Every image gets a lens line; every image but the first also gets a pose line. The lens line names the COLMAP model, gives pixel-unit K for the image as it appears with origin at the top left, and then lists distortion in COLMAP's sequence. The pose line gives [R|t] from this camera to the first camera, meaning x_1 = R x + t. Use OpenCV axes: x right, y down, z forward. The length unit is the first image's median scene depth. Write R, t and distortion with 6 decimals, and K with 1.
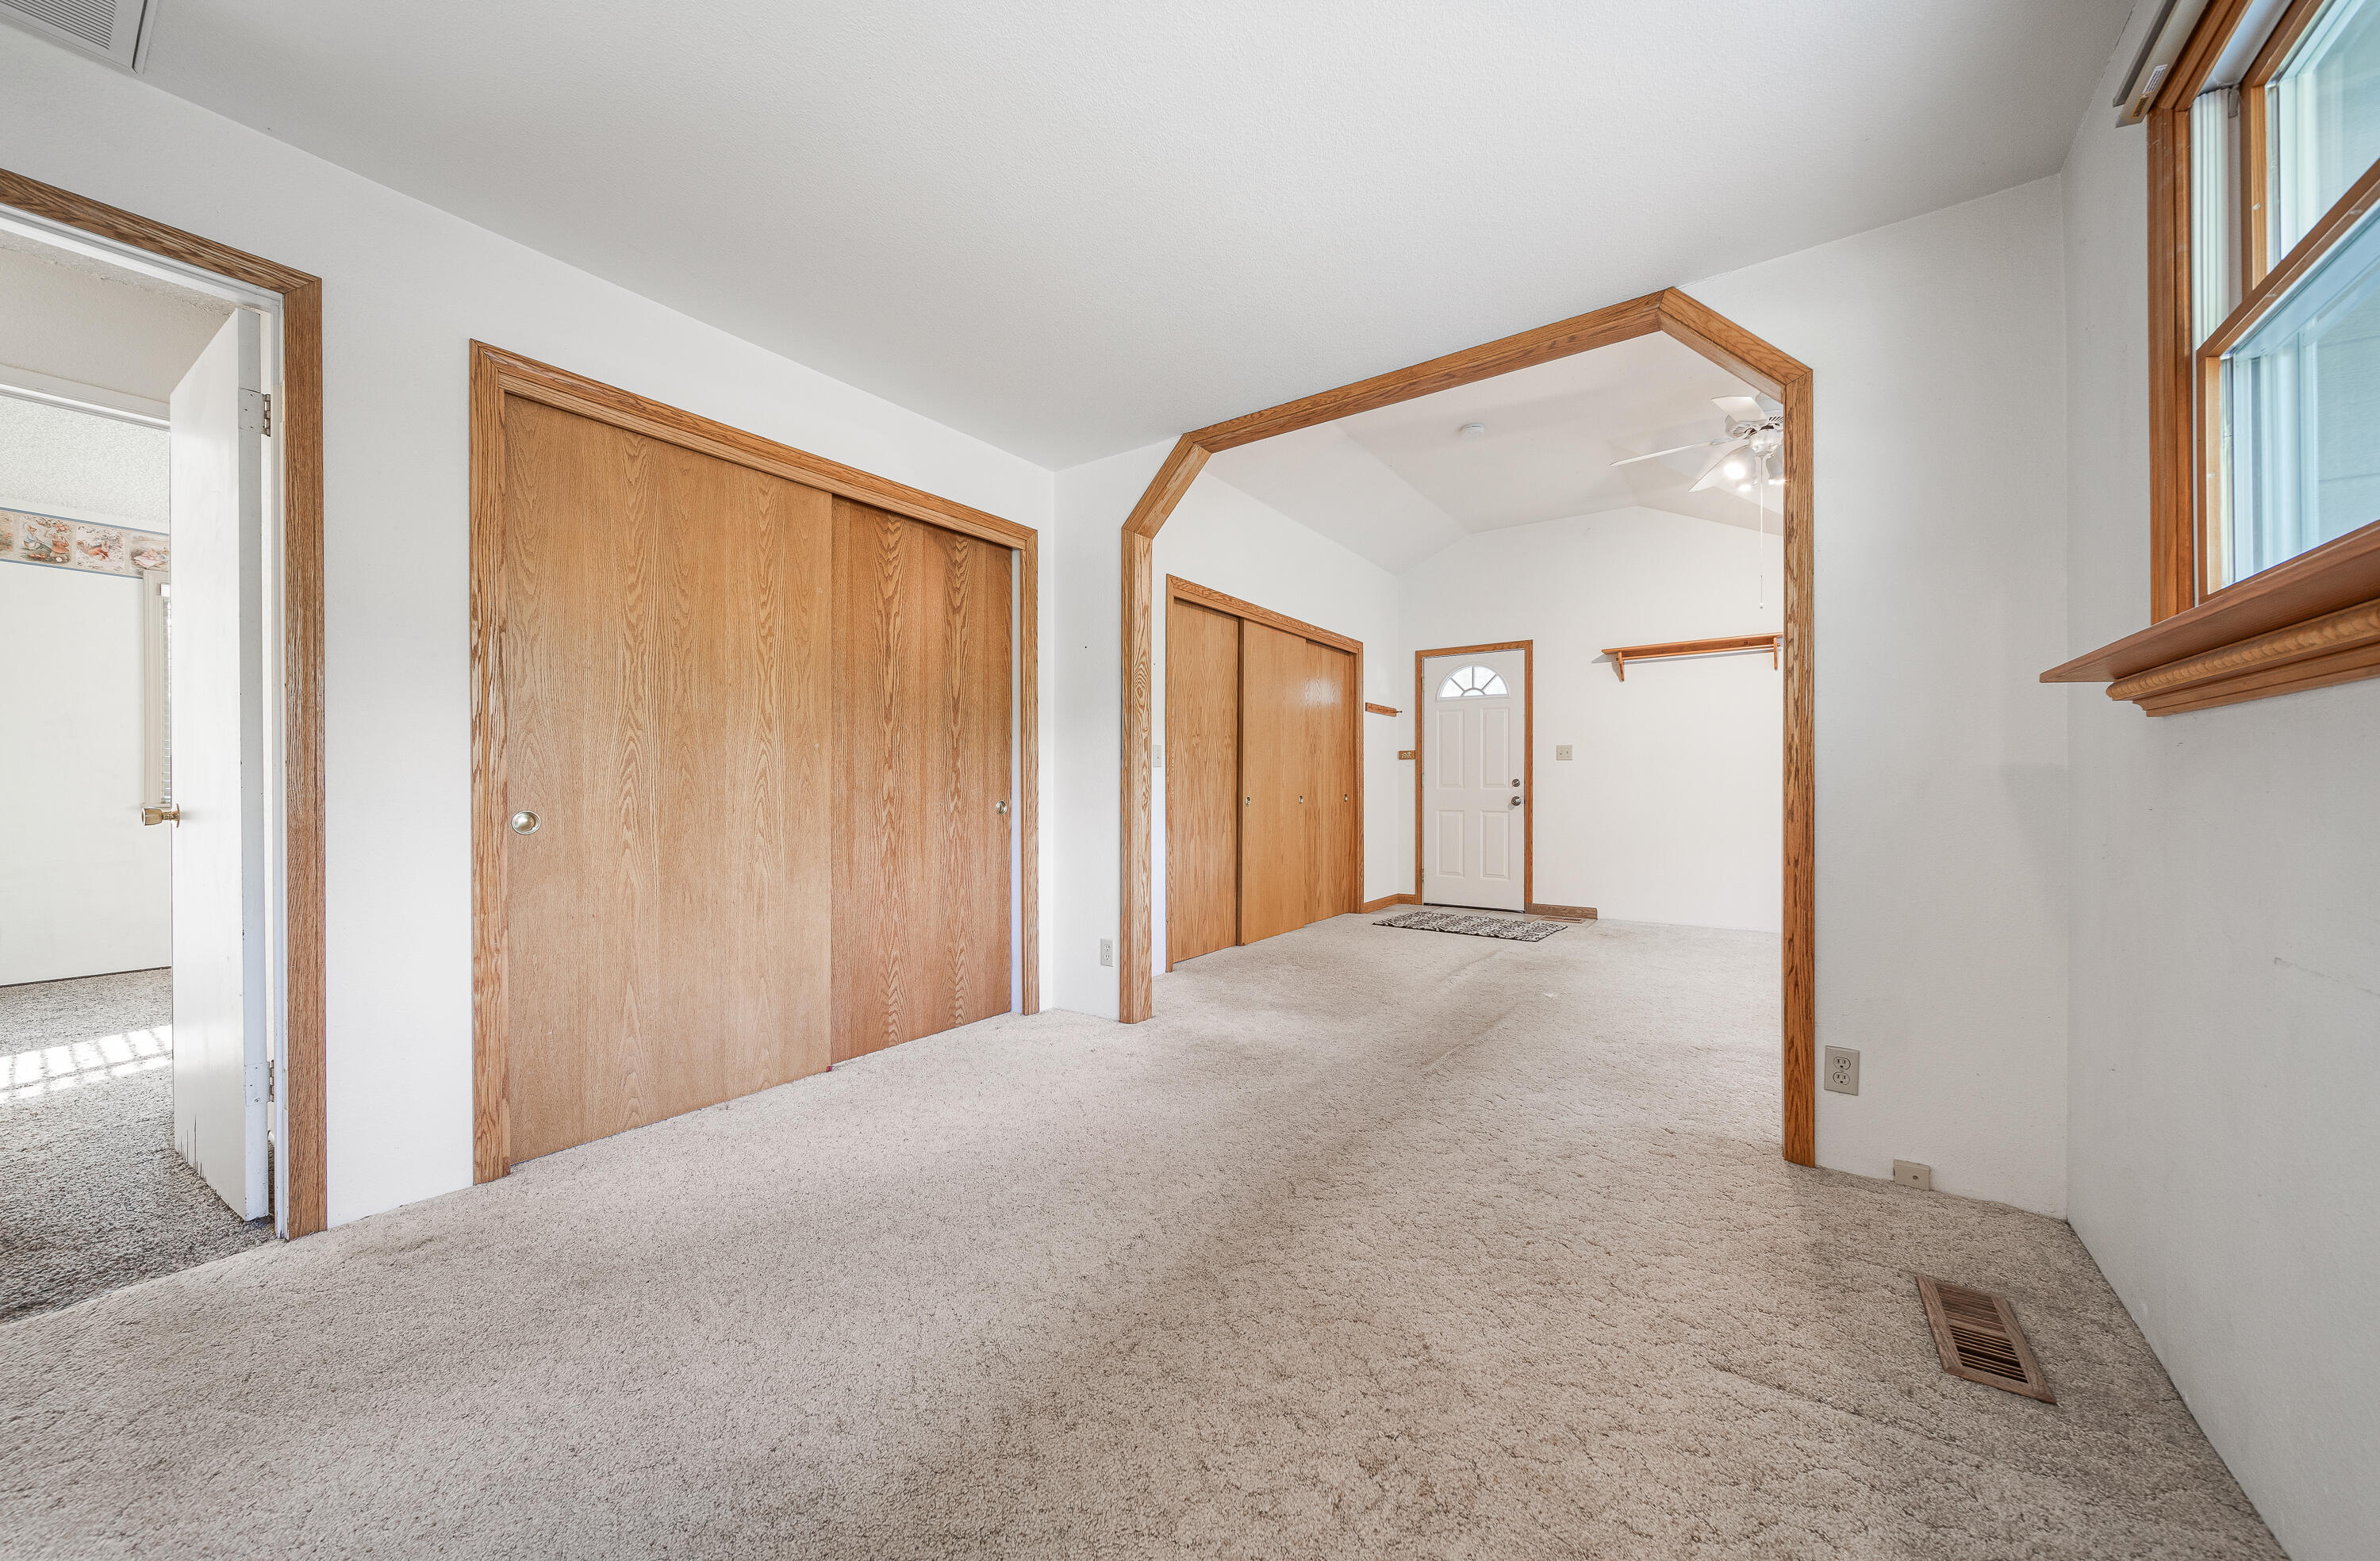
lens RADIAL K [[855.8, 0, 1190.0], [0, 855.8, 780.5], [0, 0, 1]] dist [0.000145, 0.000024]
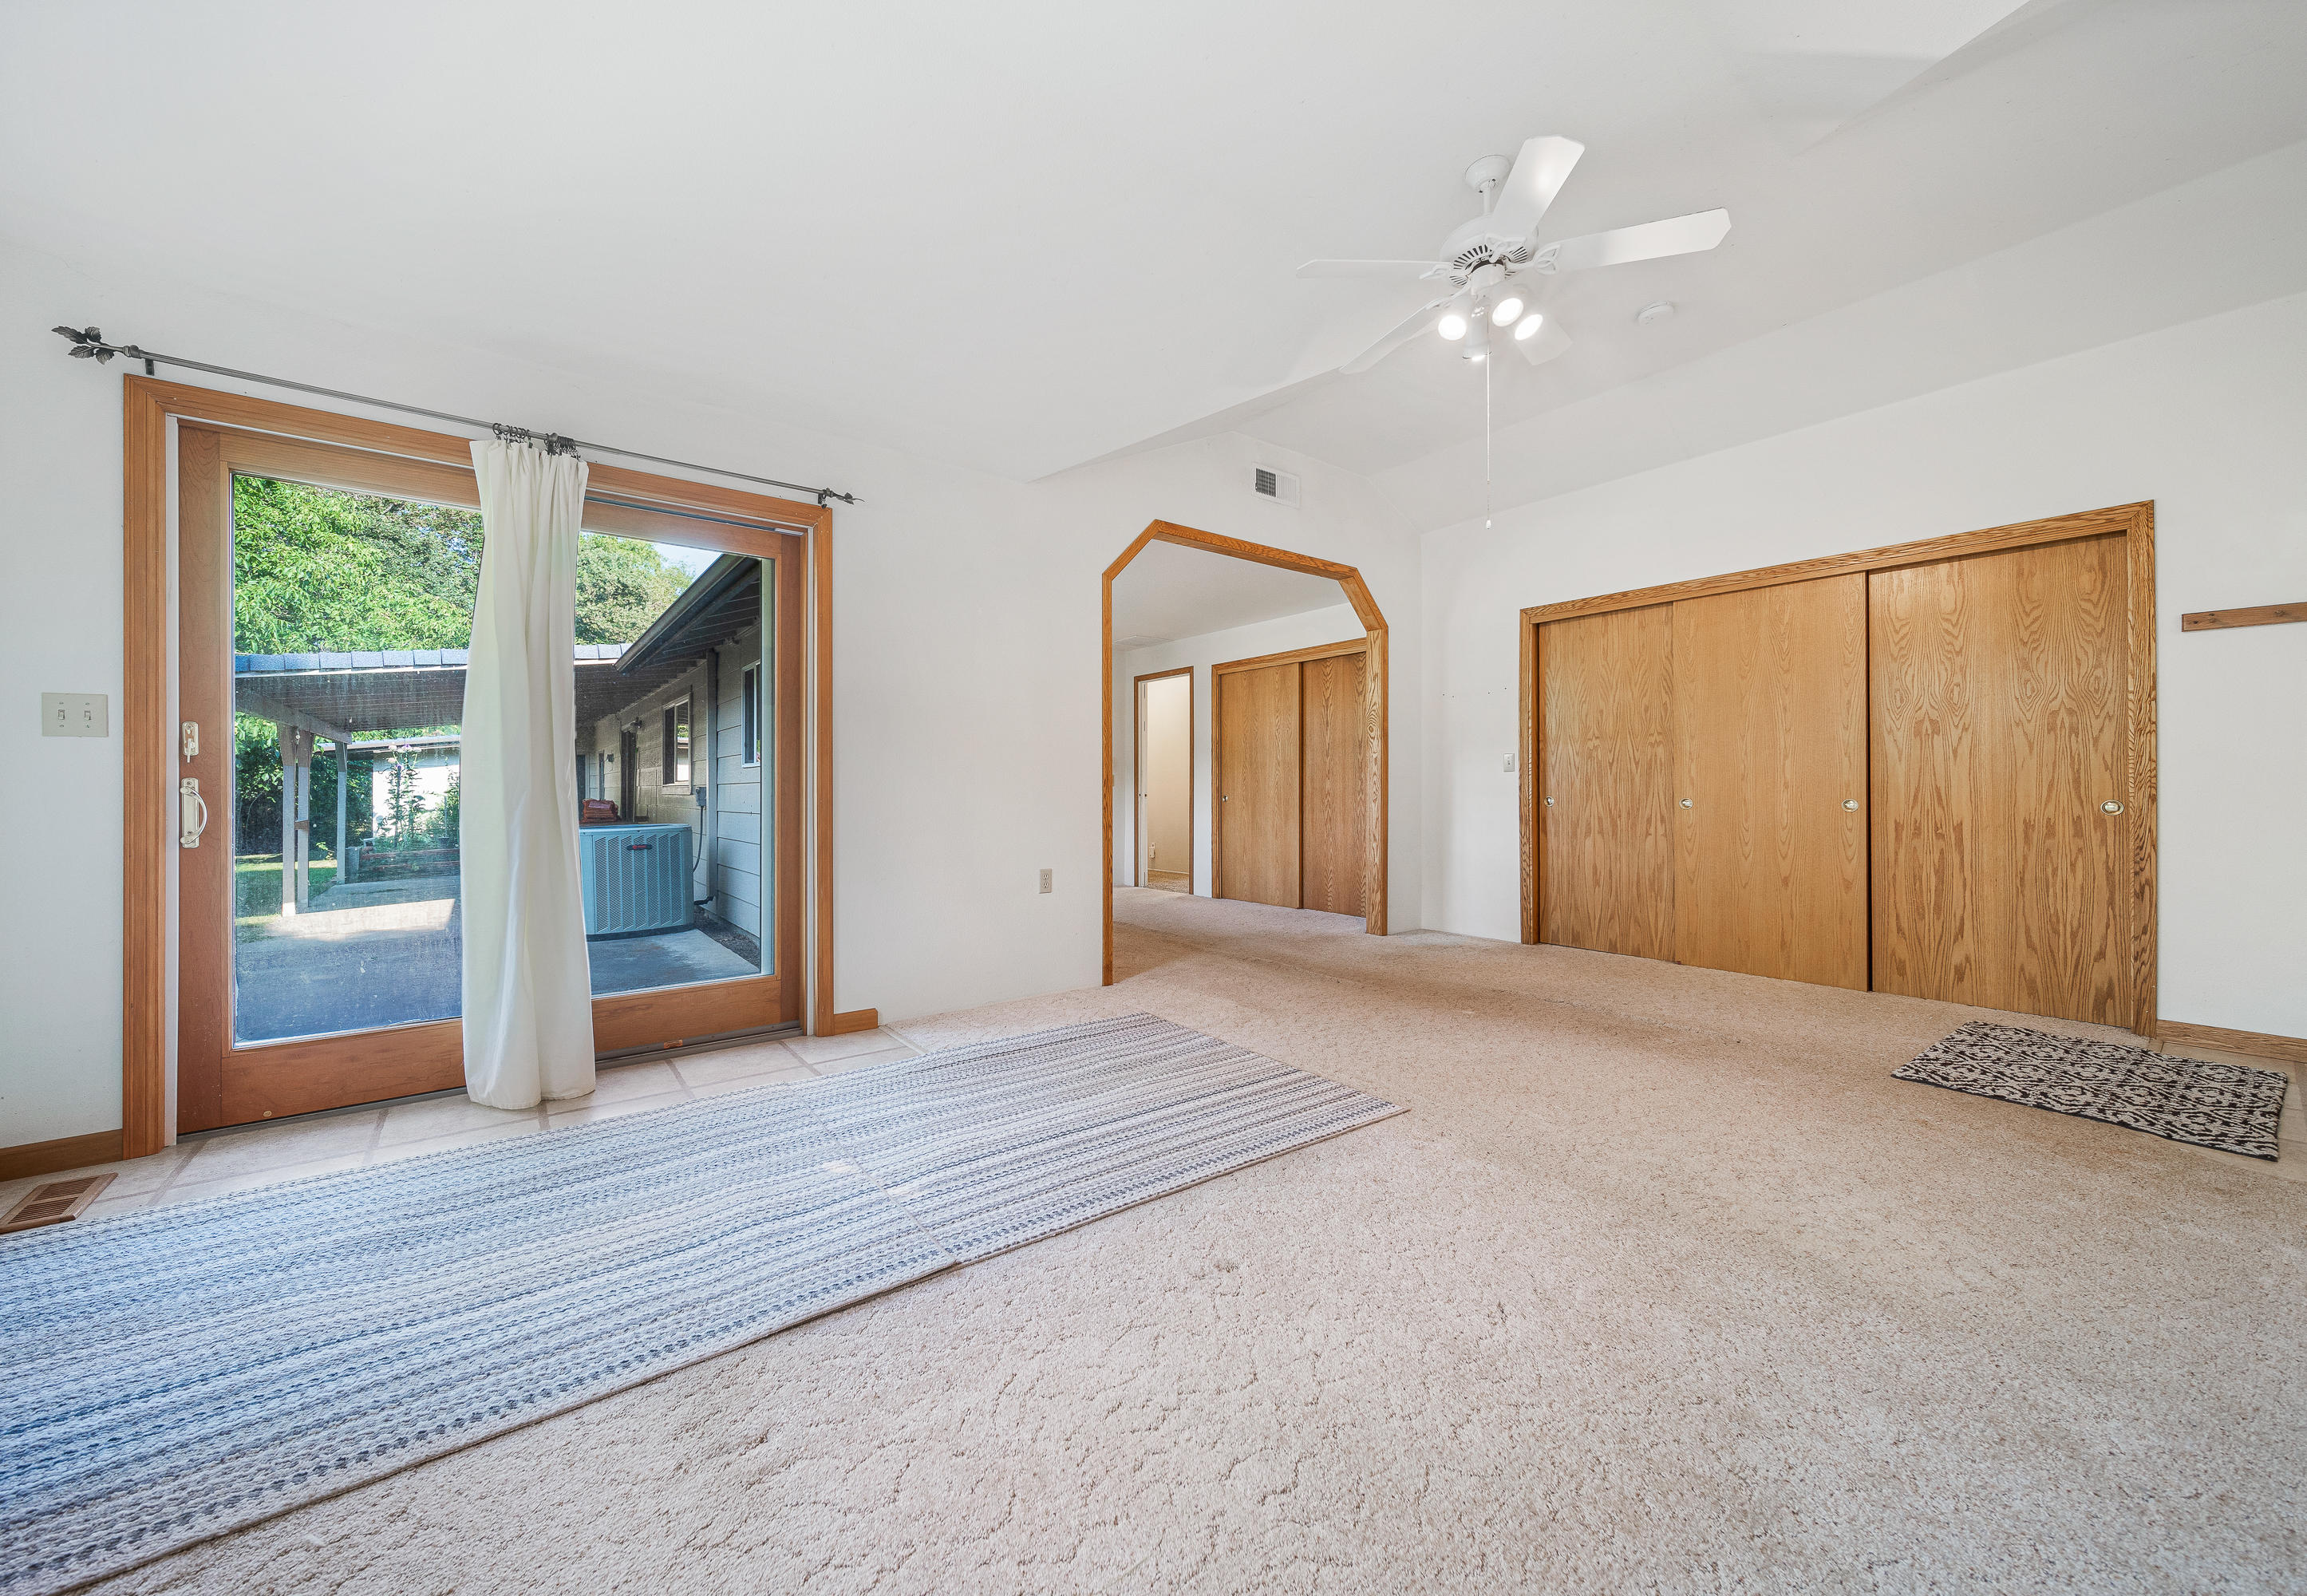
lens RADIAL K [[891.6, 0, 1157.1], [0, 891.6, 785.6], [0, 0, 1]] dist [-0.001265, -0.000198]
pose [[-0.306770, -0.002845, -0.951779, 1.222962], [0.006673, 0.999965, -0.005140, 0.007187], [0.951760, -0.007928, -0.306740, 0.837218]]
